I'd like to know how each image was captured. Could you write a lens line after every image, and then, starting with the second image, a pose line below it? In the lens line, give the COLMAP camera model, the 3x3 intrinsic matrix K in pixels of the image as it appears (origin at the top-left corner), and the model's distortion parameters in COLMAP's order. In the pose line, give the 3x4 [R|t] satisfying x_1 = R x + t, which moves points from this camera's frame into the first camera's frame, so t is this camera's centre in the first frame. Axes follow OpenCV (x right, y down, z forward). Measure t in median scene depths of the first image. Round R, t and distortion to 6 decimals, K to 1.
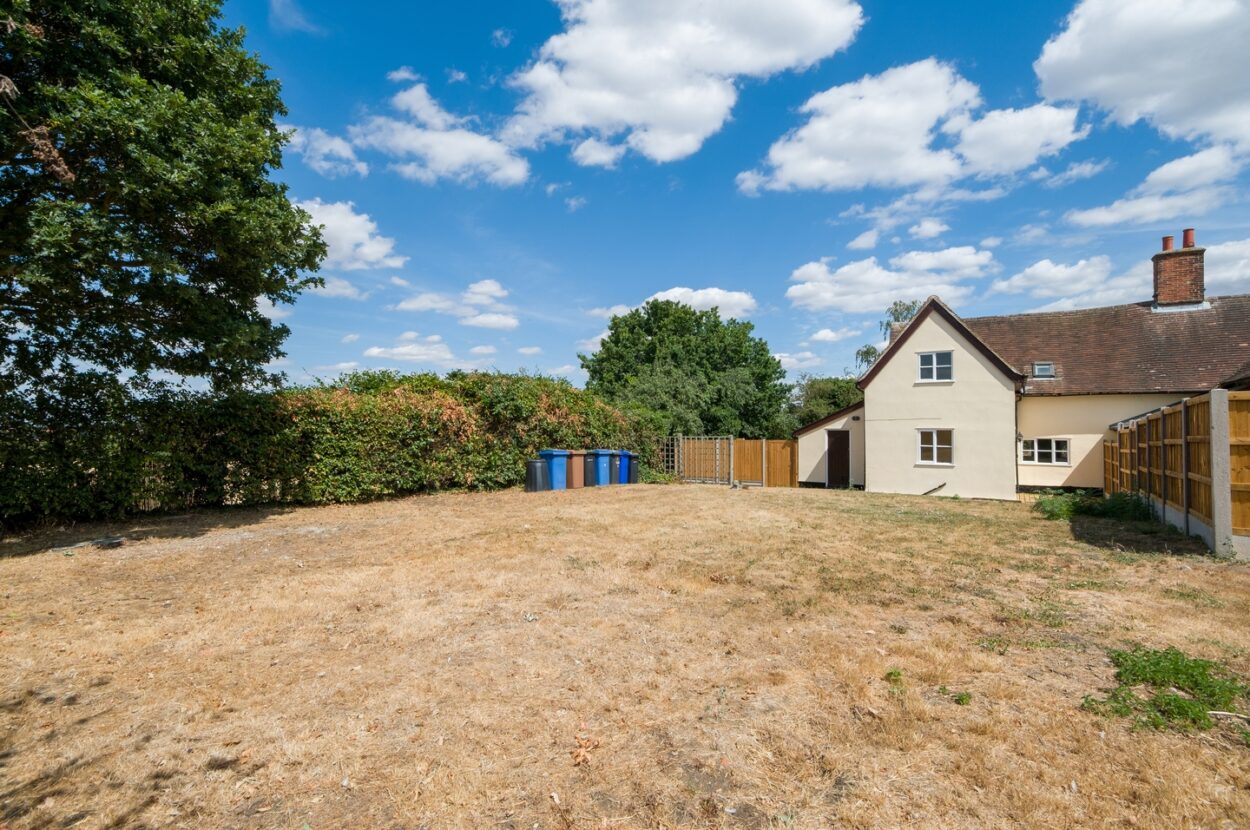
lens RADIAL K [[585.6, 0, 619.6], [0, 585.6, 412.8], [0, 0, 1]] dist [-0.000286, 0.000013]
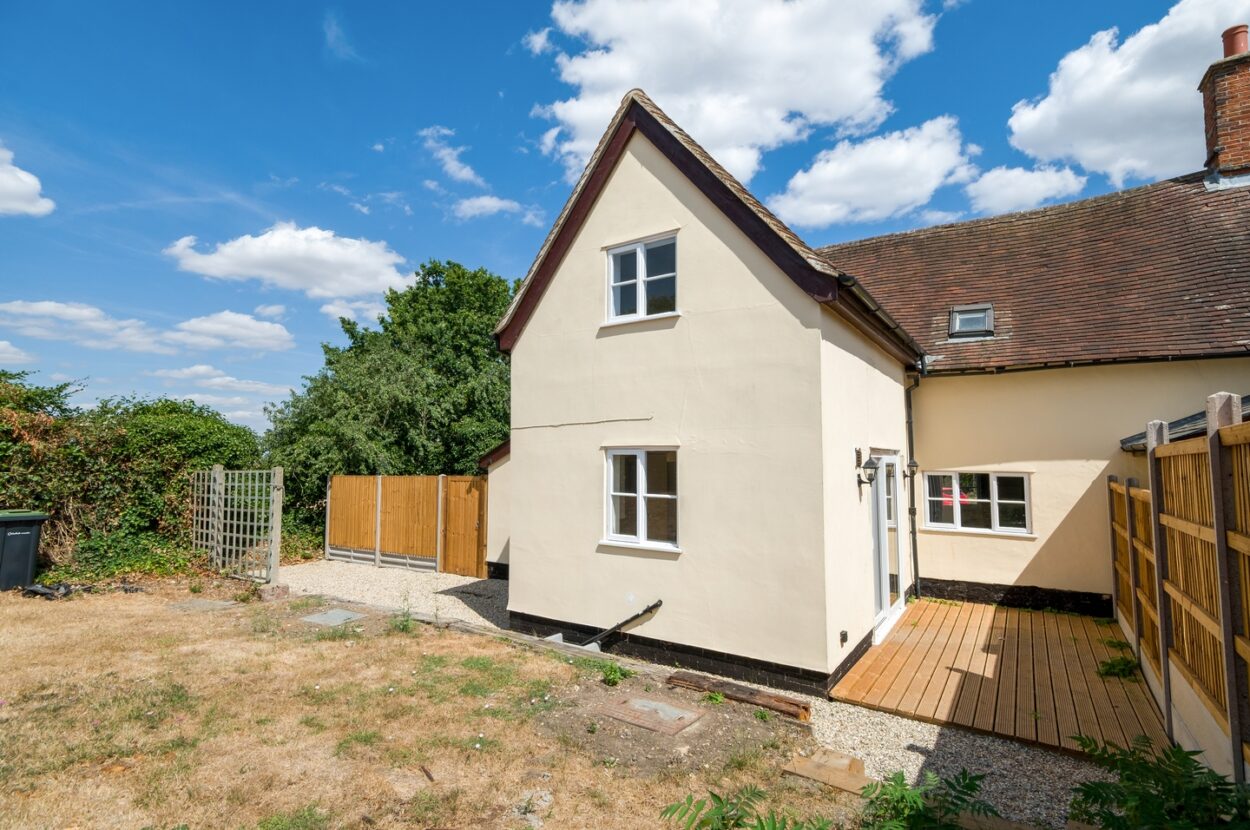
lens RADIAL K [[593.6, 0, 625.2], [0, 593.6, 414.7], [0, 0, 1]] dist [0.007917, -0.000615]
pose [[0.999993, -0.003690, 0.000283, 0.500886], [0.003699, 0.998890, -0.046963, 0.022723], [-0.000109, 0.046963, 0.998897, 0.595765]]
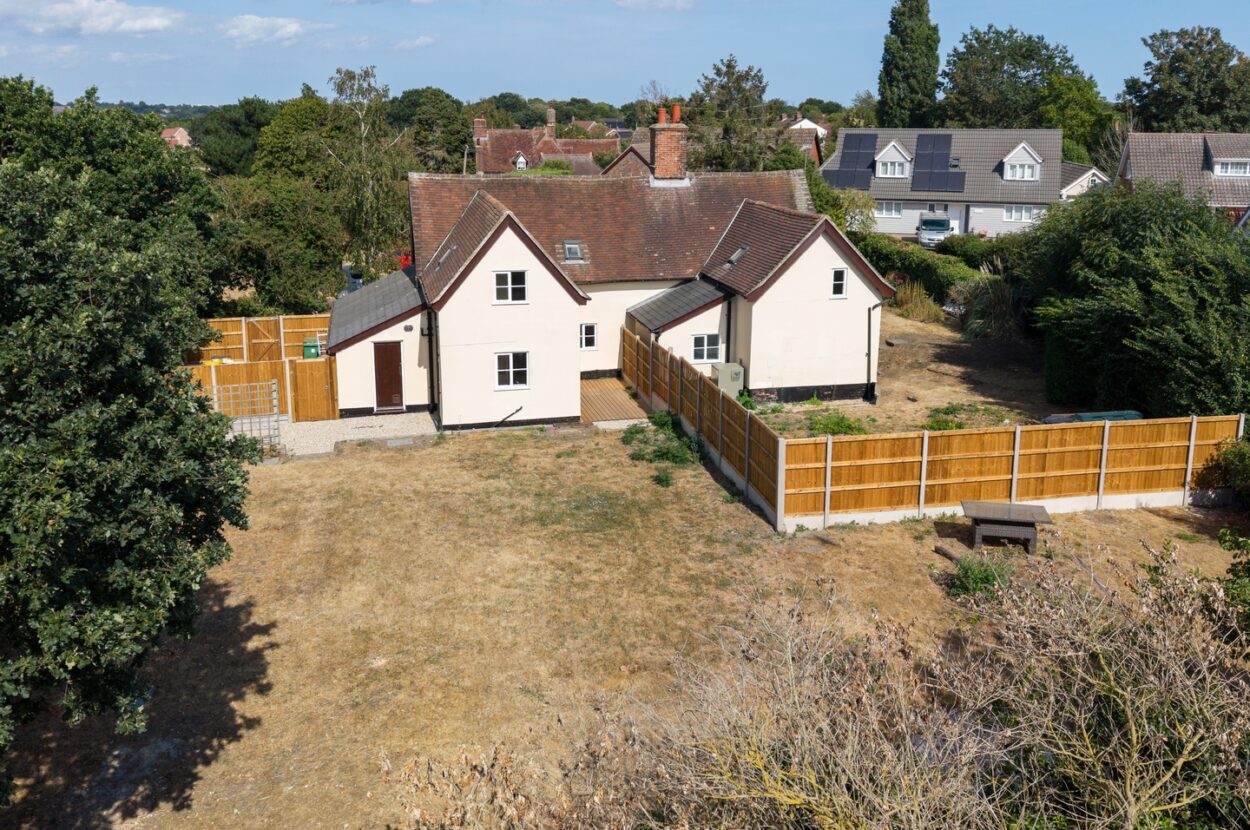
lens RADIAL K [[1039.8, 0, 612.7], [0, 1039.8, 374.3], [0, 0, 1]] dist [0.032509, -0.081753]
pose [[0.676491, -0.183690, 0.713174, -0.516870], [-0.020991, 0.963191, 0.267997, -0.368061], [-0.736152, -0.196268, 0.647734, -0.194852]]
